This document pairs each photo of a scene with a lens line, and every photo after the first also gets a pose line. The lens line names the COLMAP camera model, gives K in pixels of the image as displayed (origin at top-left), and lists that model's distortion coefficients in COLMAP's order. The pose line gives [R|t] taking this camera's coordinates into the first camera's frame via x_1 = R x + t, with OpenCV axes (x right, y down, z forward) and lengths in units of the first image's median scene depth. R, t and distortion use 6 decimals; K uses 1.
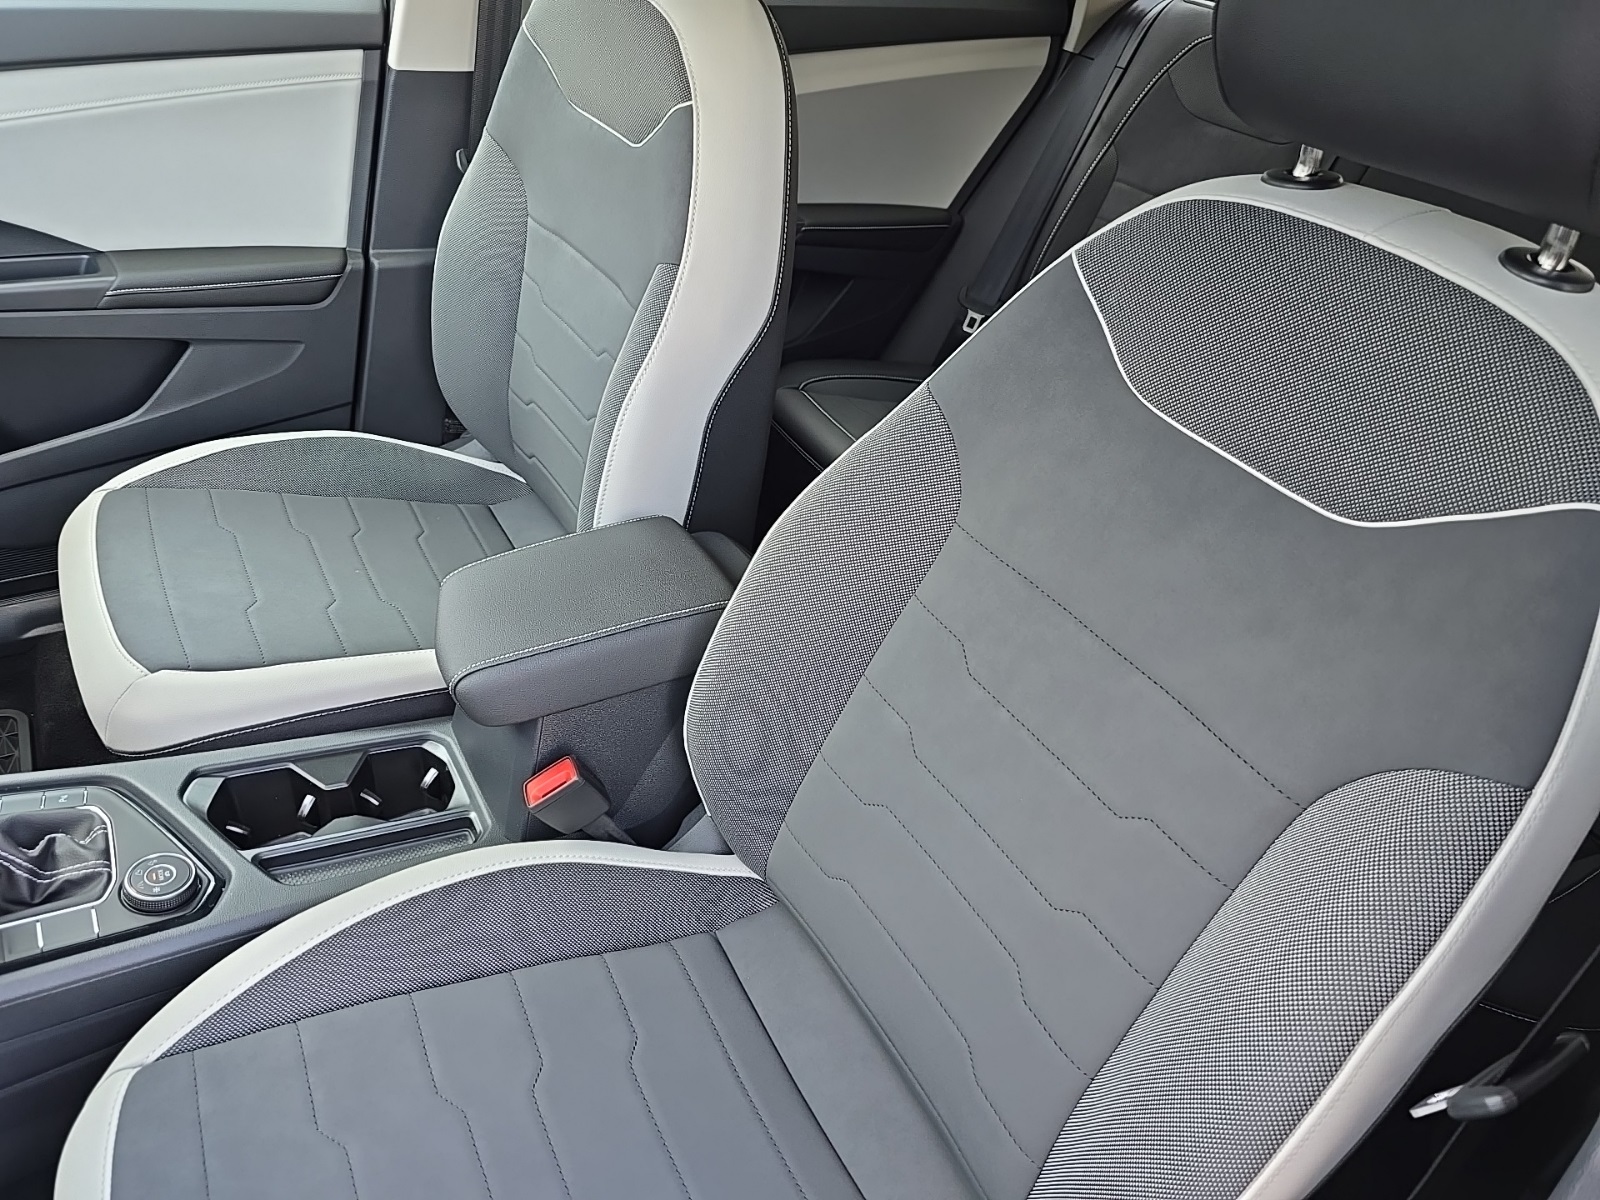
lens RADIAL K [[1082.5, 0, 800.0], [0, 1082.5, 587.8], [0, 0, 1]] dist [0.053033, -0.052403]
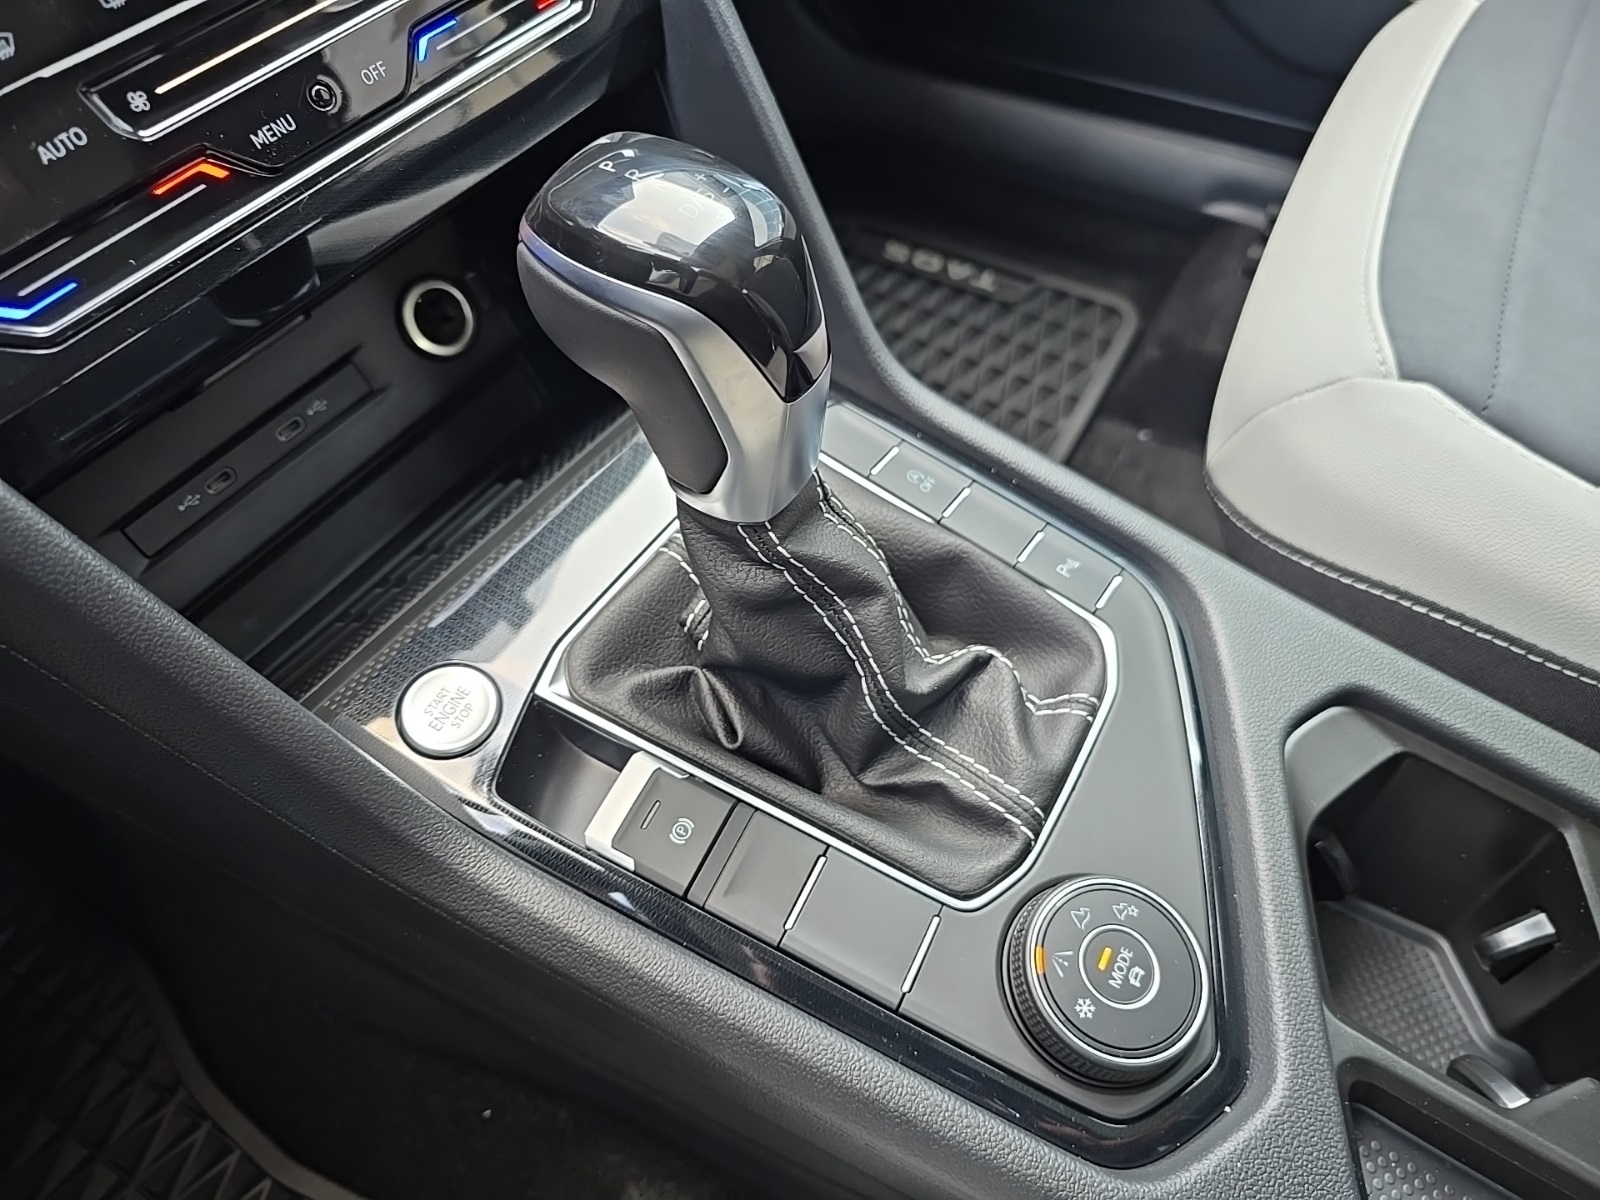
lens RADIAL K [[1113.4, 0, 772.8], [0, 1113.4, 597.7], [0, 0, 1]] dist [-0.005159, -0.001349]
pose [[0.476188, 0.617633, -0.625919, -0.459062], [-0.429559, 0.784480, 0.447293, 0.067147], [0.767283, 0.055874, 0.638870, 0.654520]]
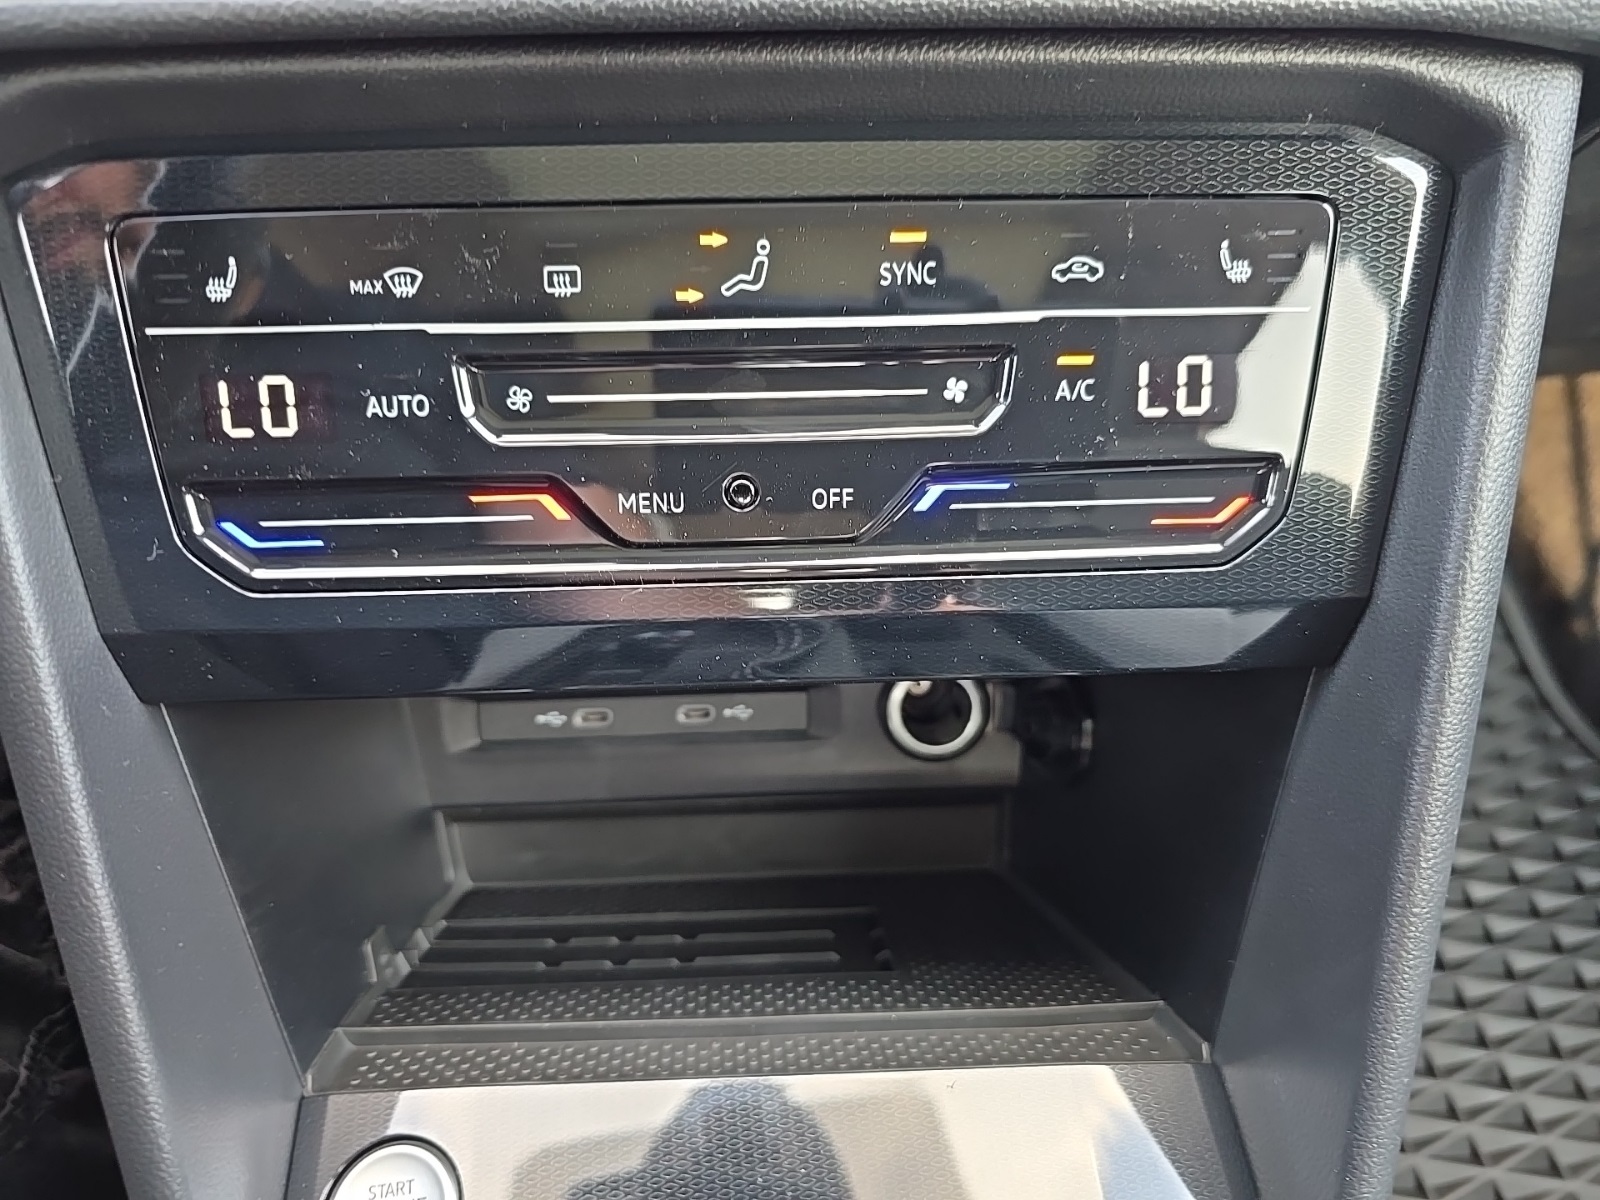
lens RADIAL K [[1082.5, 0, 800.0], [0, 1082.5, 587.8], [0, 0, 1]] dist [0.053033, -0.052403]
pose [[-0.410075, 0.537228, -0.737038, -0.638172], [-0.544448, 0.504138, 0.670389, 0.008767], [0.731720, 0.676188, 0.085759, 0.752121]]
